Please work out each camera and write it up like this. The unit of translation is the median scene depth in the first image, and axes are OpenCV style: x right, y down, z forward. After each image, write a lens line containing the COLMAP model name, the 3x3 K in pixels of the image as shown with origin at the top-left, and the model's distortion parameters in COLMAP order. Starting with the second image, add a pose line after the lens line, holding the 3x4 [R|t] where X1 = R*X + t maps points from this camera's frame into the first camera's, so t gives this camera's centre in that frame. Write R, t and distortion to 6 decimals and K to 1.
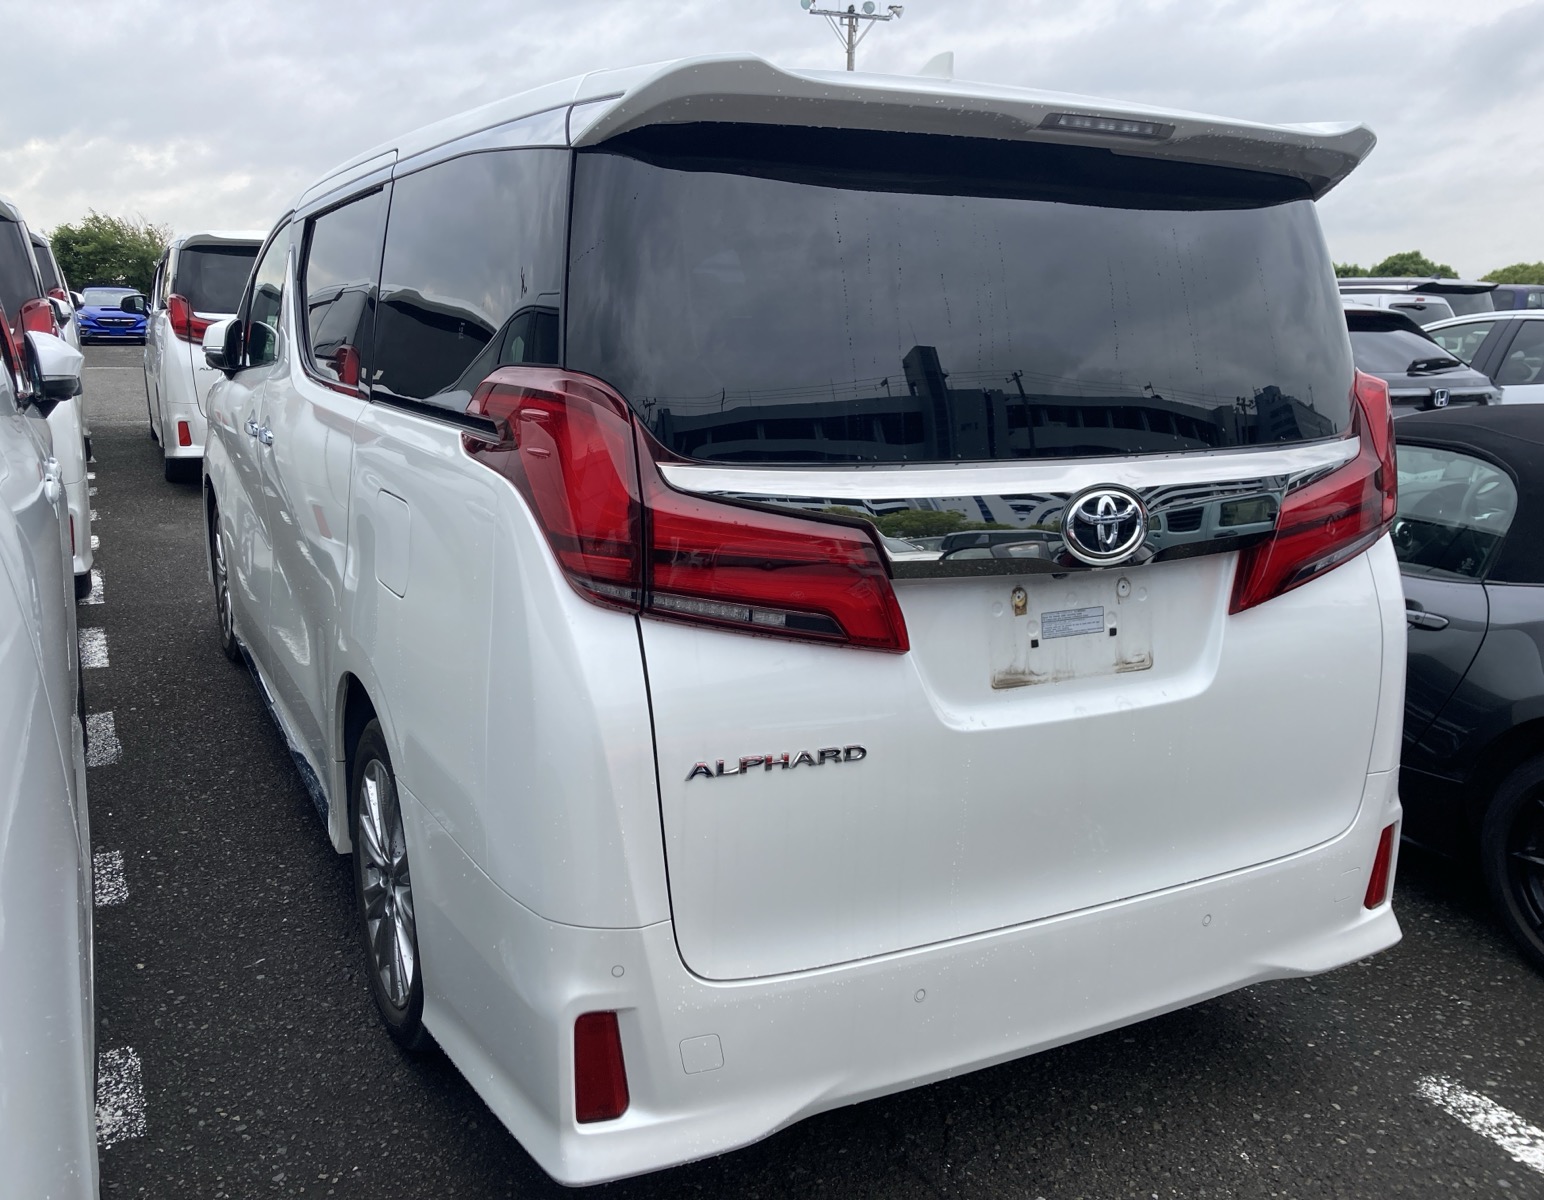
lens RADIAL K [[1322.4, 0, 763.8], [0, 1322.4, 598.1], [0, 0, 1]] dist [0.036476, -0.029020]
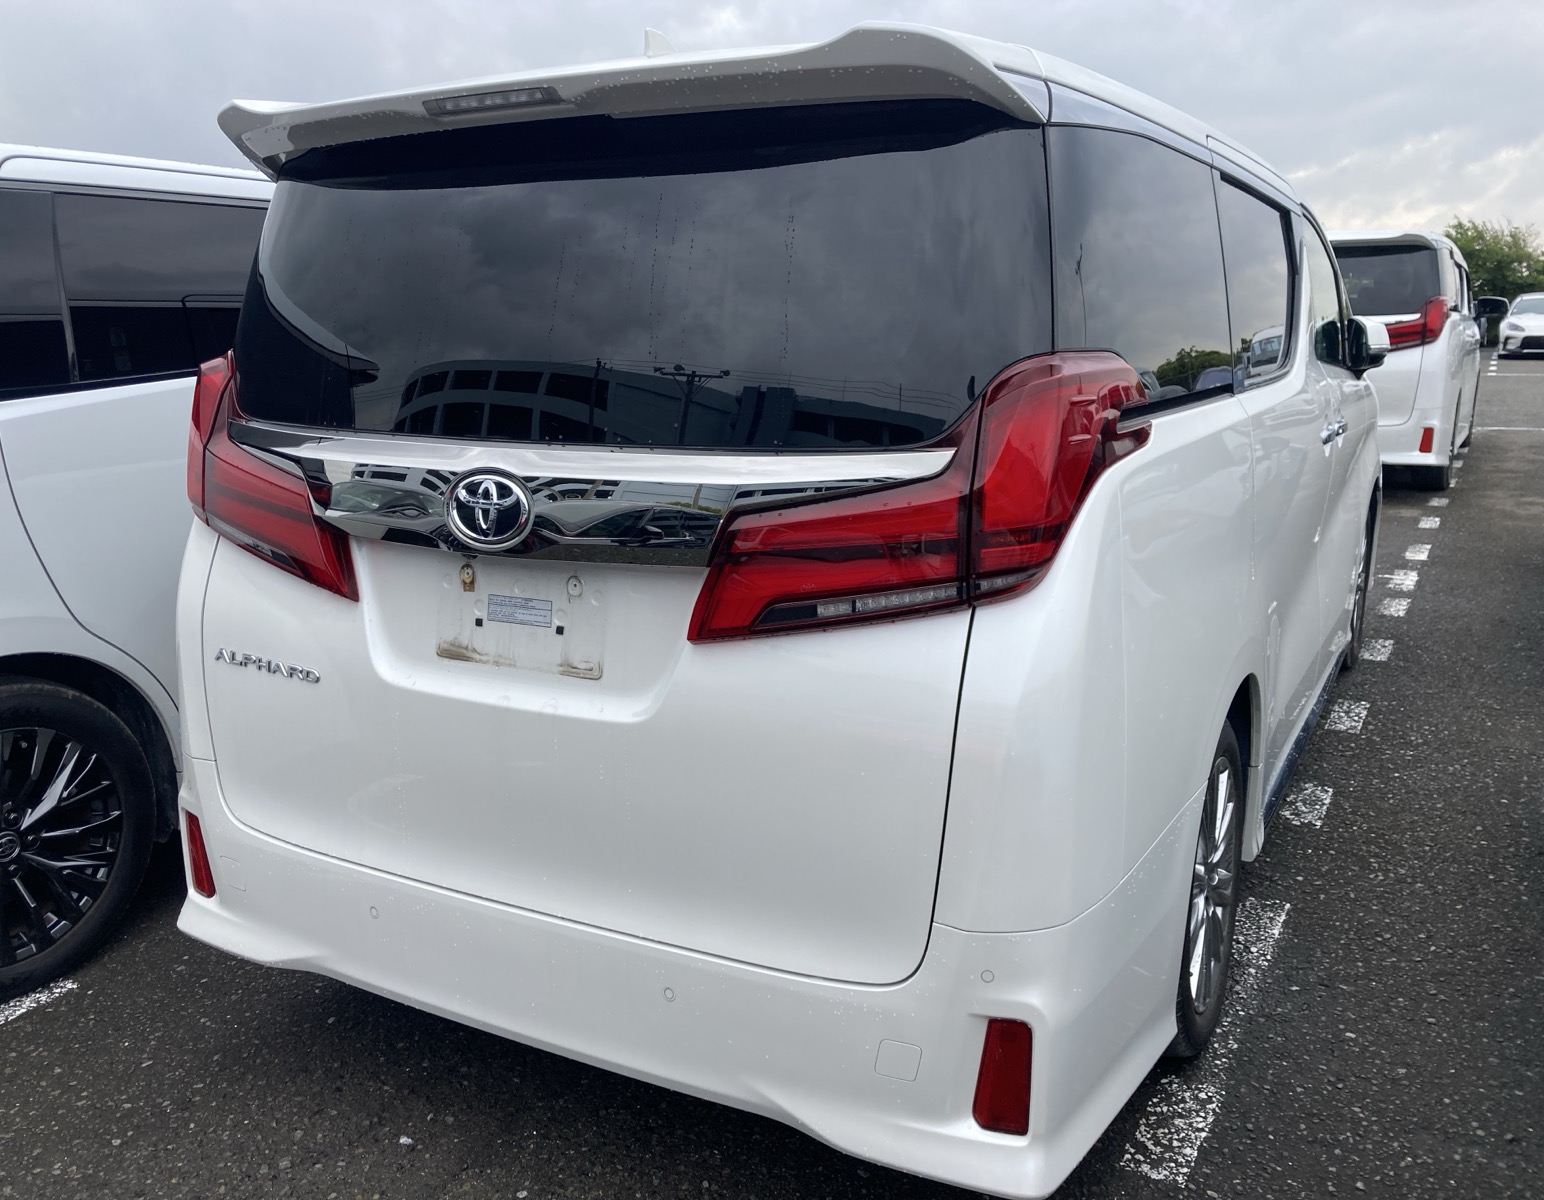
lens RADIAL K [[1322.4, 0, 764.8], [0, 1322.4, 601.9], [0, 0, 1]] dist [0.036476, -0.029020]
pose [[0.548546, 0.151456, -0.822289, 1.154357], [-0.154609, 0.984871, 0.078262, -0.093996], [0.821701, 0.084203, 0.563664, 0.606858]]
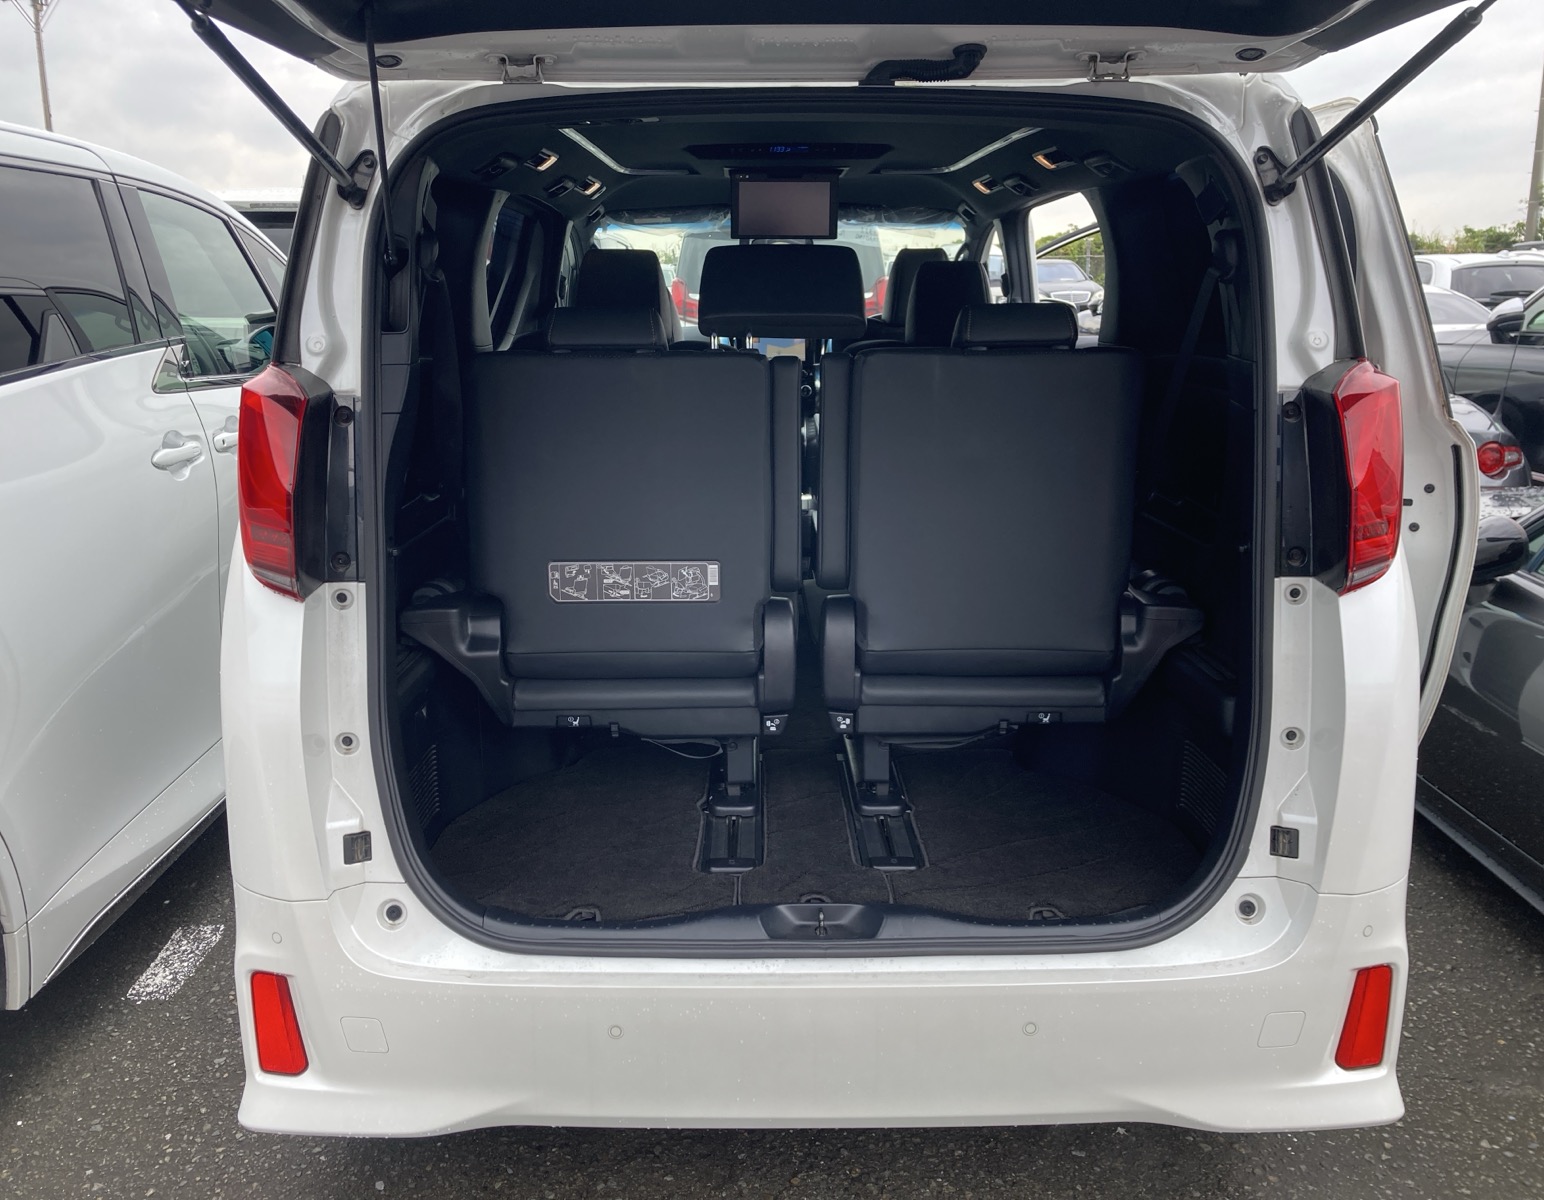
lens RADIAL K [[1322.4, 0, 768.6], [0, 1322.4, 599.6], [0, 0, 1]] dist [0.036476, -0.029020]
pose [[0.880629, 0.080679, -0.466887, 0.611967], [-0.068387, 0.996721, 0.043246, -0.049412], [0.468846, -0.006155, 0.883259, 0.224269]]
